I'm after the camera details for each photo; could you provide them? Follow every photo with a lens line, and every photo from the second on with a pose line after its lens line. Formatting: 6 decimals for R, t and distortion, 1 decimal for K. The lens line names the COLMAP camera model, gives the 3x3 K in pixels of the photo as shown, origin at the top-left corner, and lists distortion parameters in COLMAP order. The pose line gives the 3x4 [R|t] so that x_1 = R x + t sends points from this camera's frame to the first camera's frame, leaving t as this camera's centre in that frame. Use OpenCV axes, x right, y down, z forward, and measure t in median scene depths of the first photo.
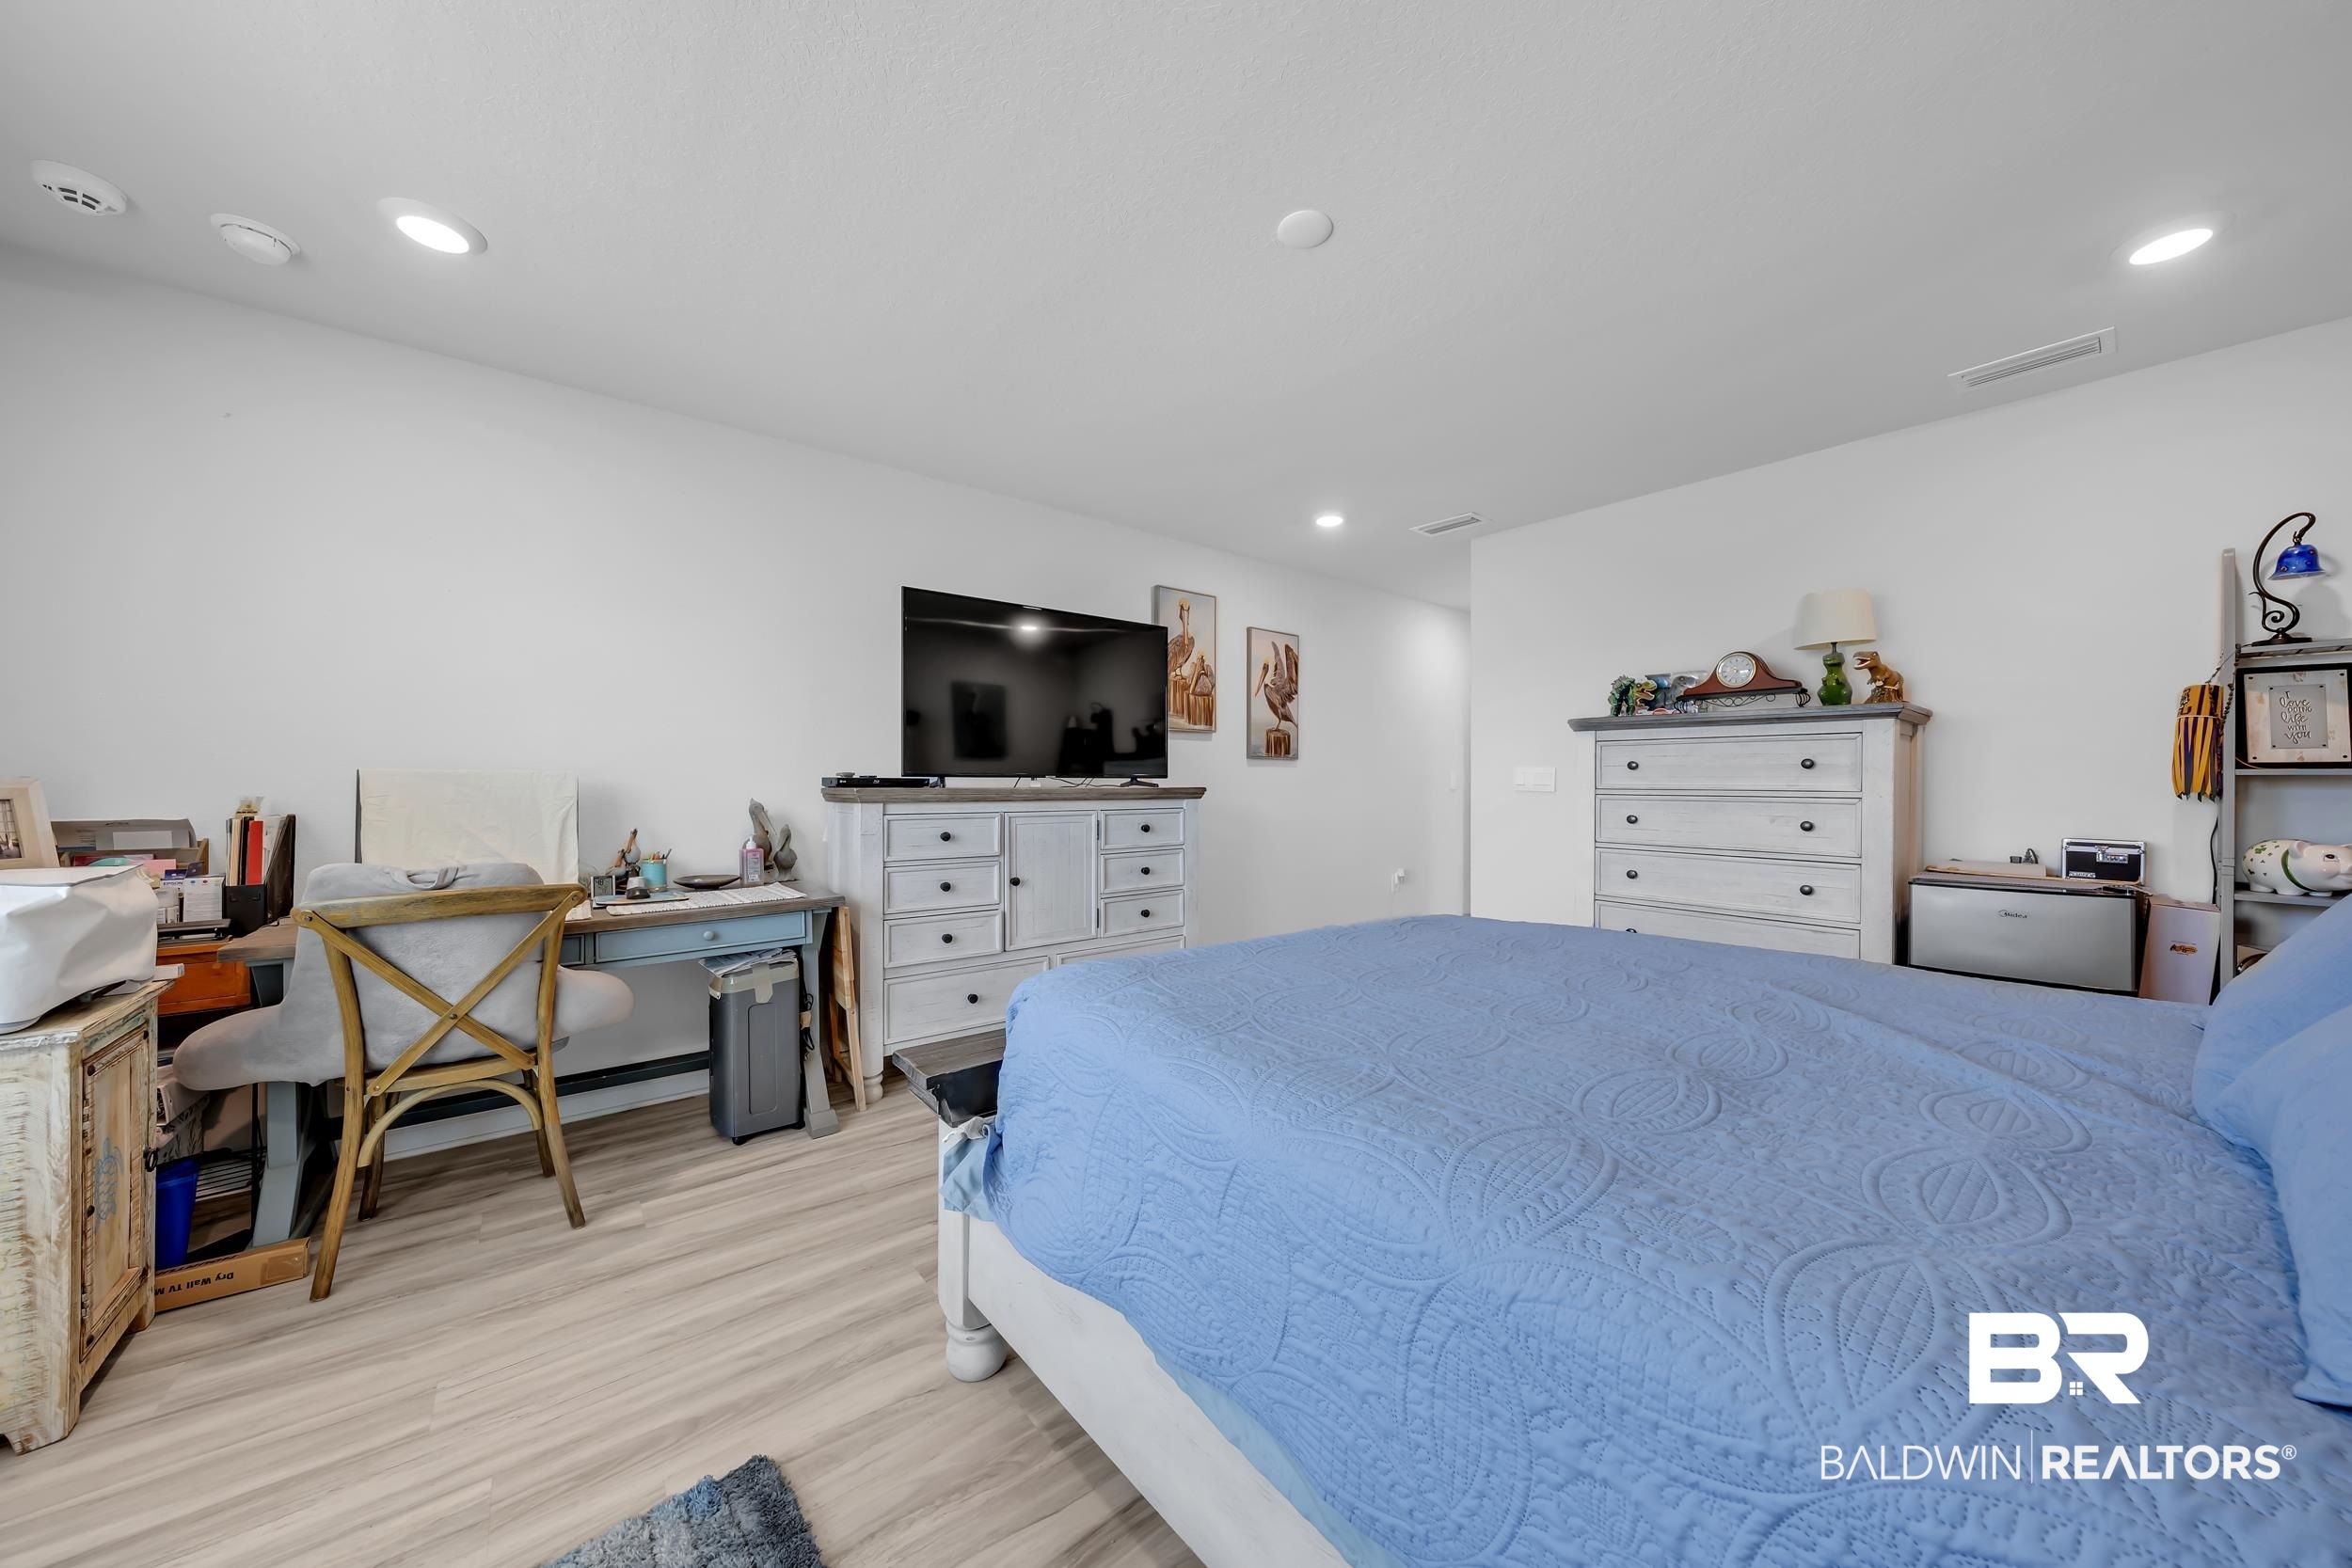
lens RADIAL K [[808.3, 0, 1181.1], [0, 808.3, 782.5], [0, 0, 1]] dist [0.000589, 0.000011]
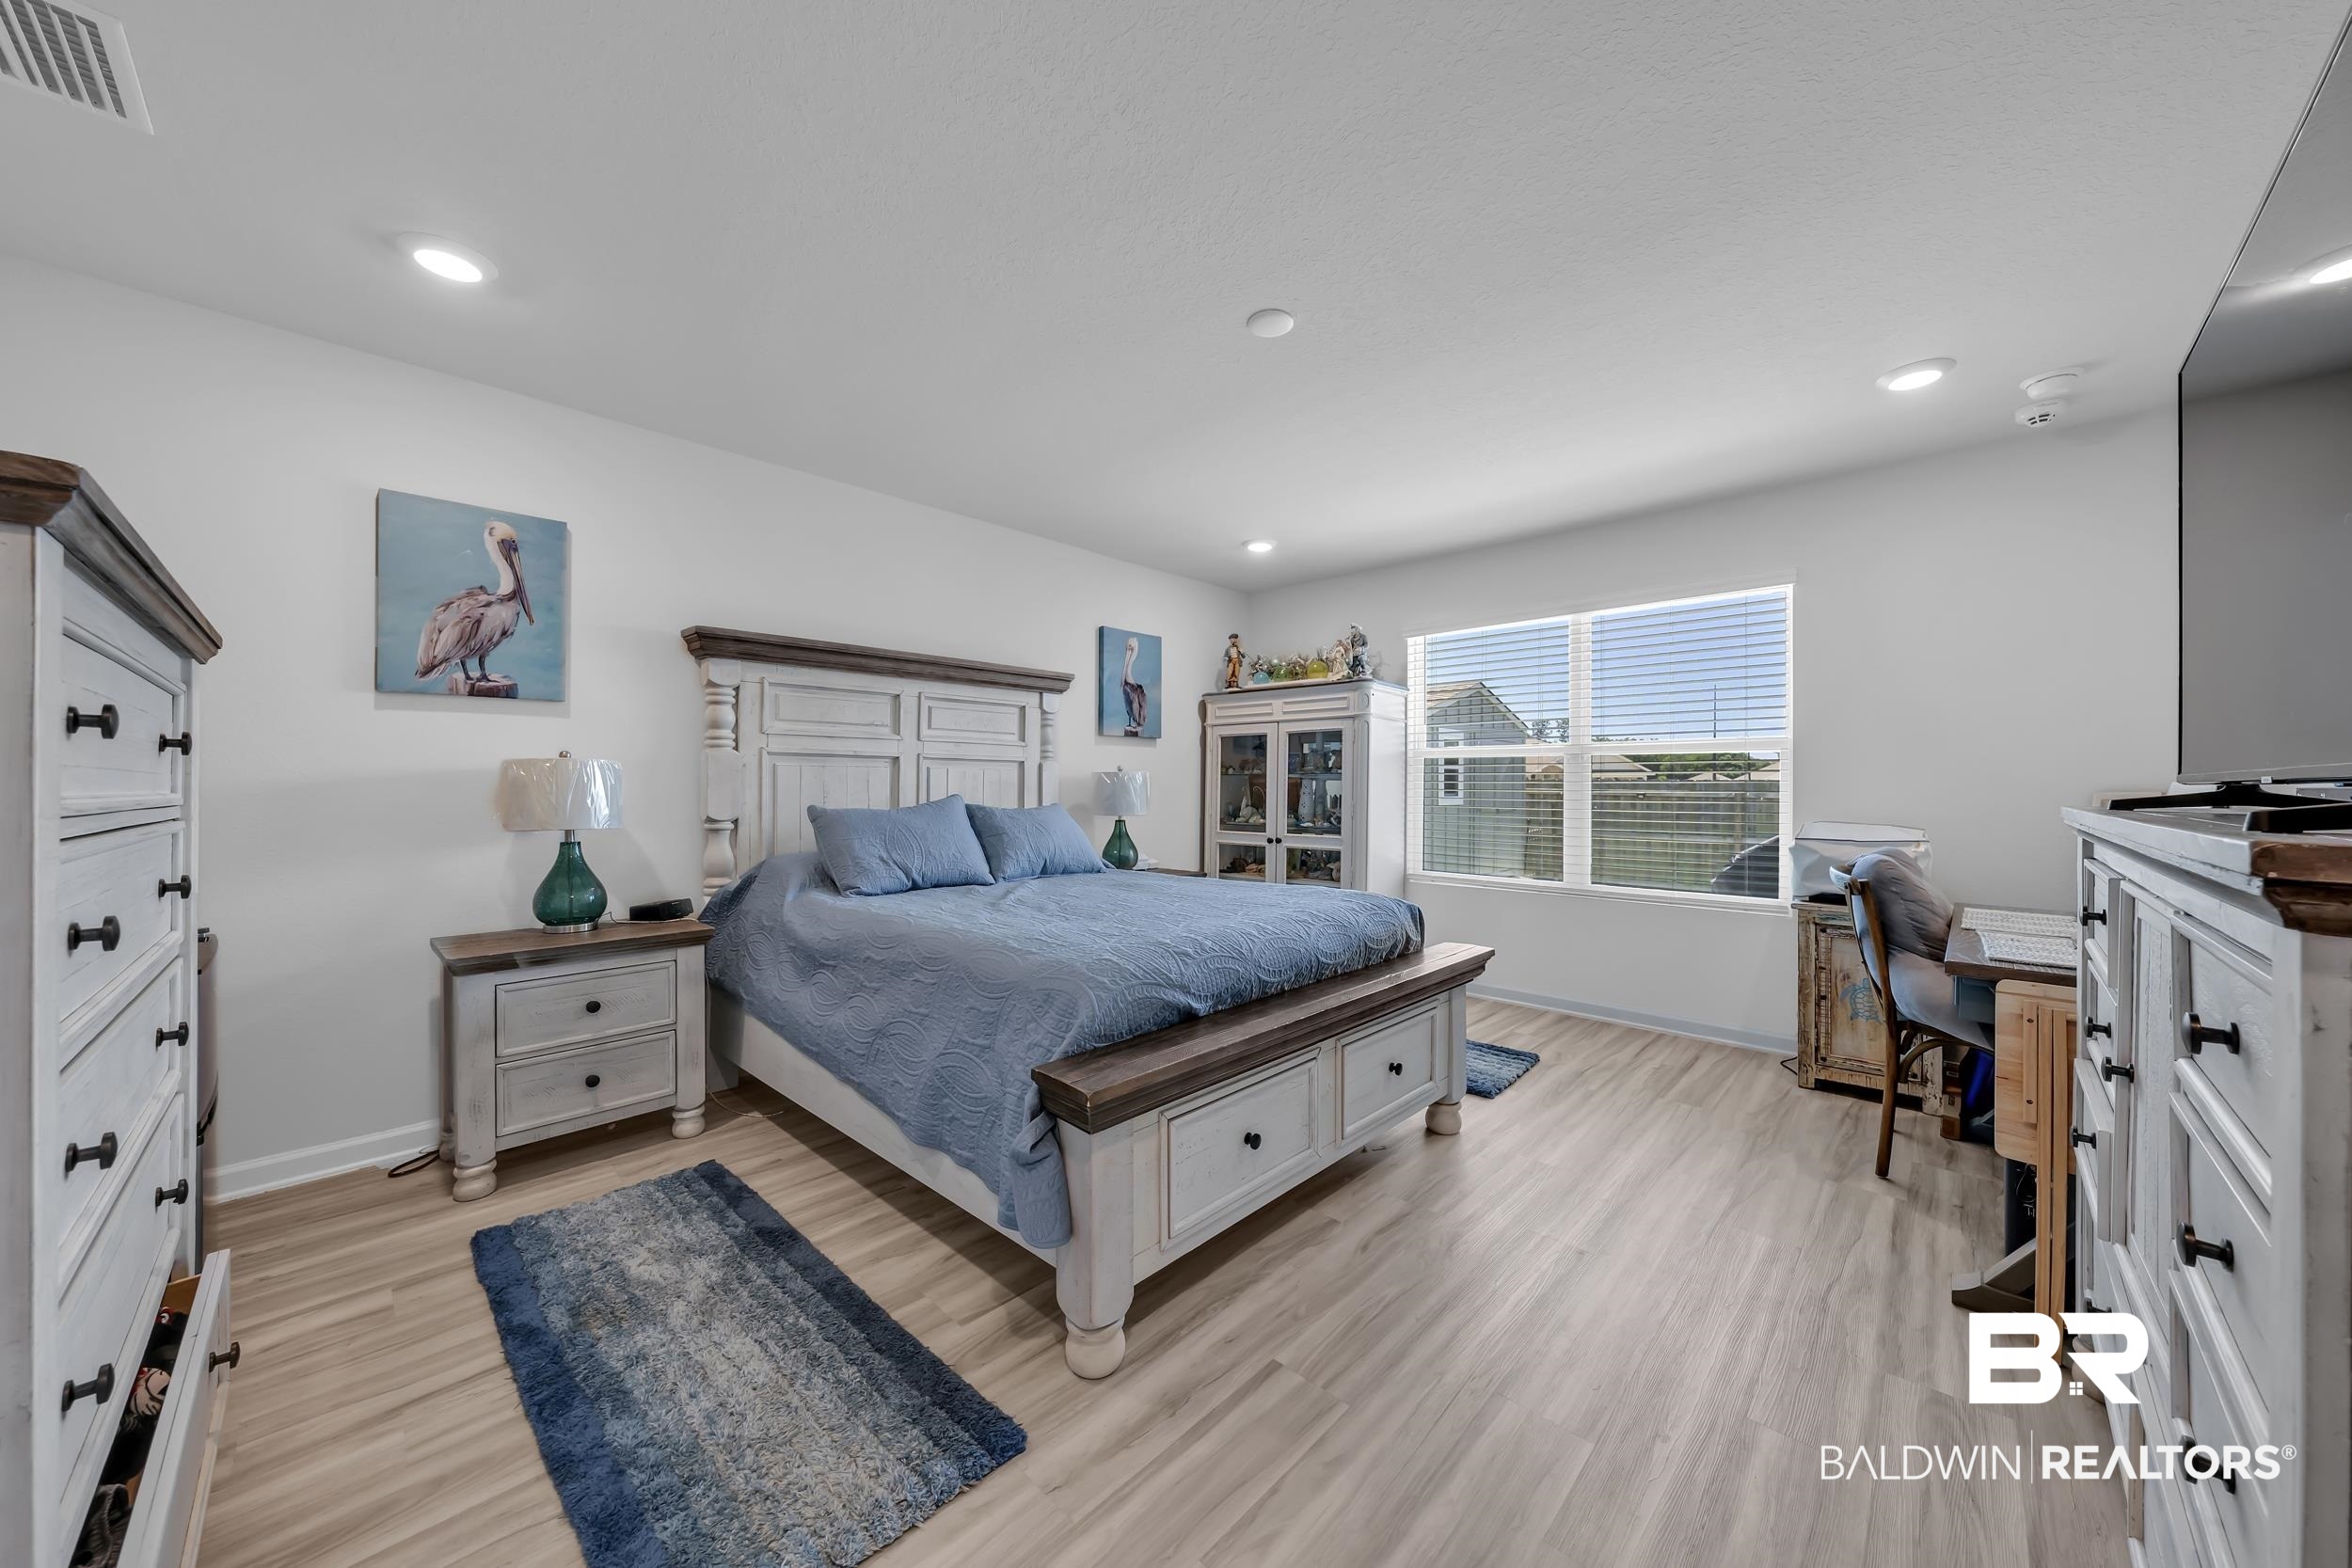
lens RADIAL K [[808.3, 0, 1175.7], [0, 808.3, 781.4], [0, 0, 1]] dist [0.000589, 0.000011]
pose [[-0.992144, -0.002493, -0.125079, 0.432870], [-0.003090, 0.999985, 0.004582, -0.027480], [0.125065, 0.004932, -0.992136, 2.107521]]
